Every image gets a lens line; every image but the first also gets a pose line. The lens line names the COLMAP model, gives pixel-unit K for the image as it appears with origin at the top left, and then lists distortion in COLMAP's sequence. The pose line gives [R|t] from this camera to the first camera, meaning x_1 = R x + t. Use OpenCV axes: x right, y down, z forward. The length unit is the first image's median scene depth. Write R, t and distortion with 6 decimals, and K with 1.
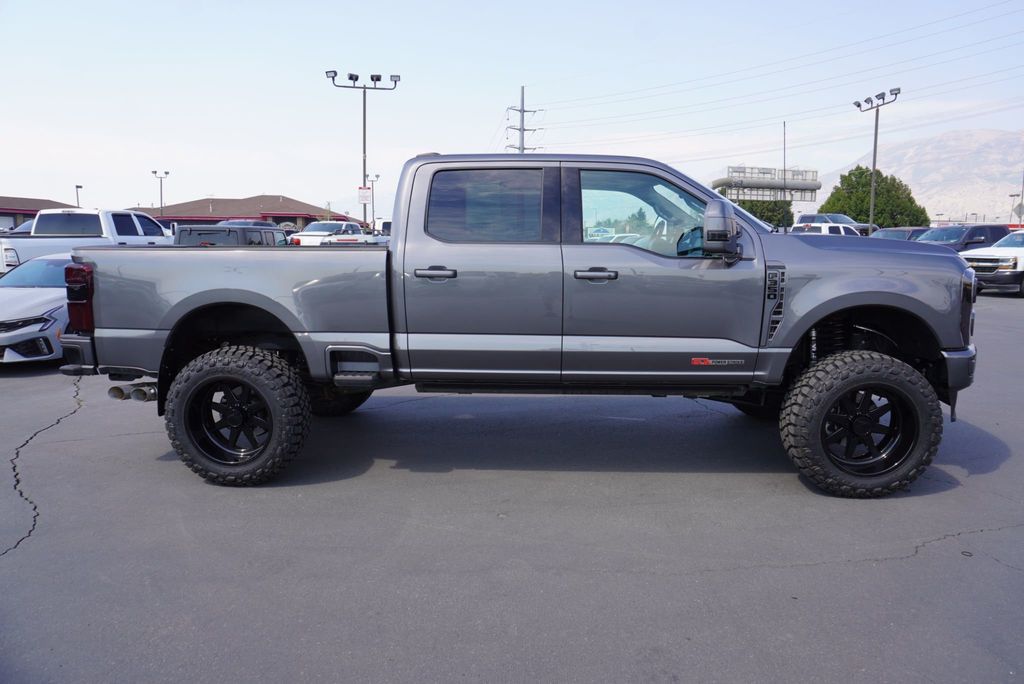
lens RADIAL K [[666.0, 0, 496.8], [0, 666.0, 340.9], [0, 0, 1]] dist [-0.018456, -0.002795]
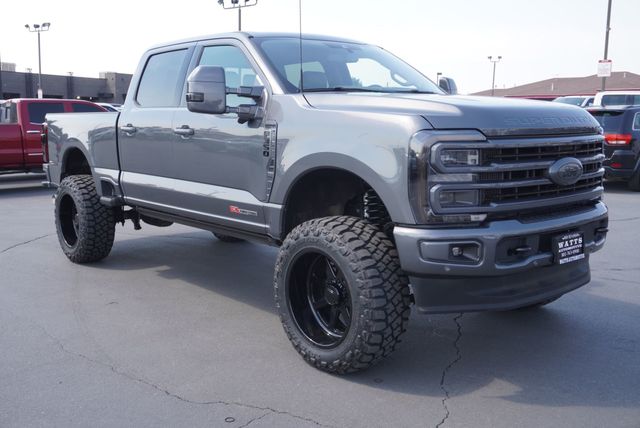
lens RADIAL K [[627.8, 0, 320.0], [0, 627.8, 214.0], [0, 0, 1]] dist [-0.023053, -0.012925]
pose [[0.700415, 0.105744, -0.705859, 1.081146], [-0.102856, 0.993595, 0.046787, -0.024575], [0.706286, 0.039832, 0.706806, 0.328483]]
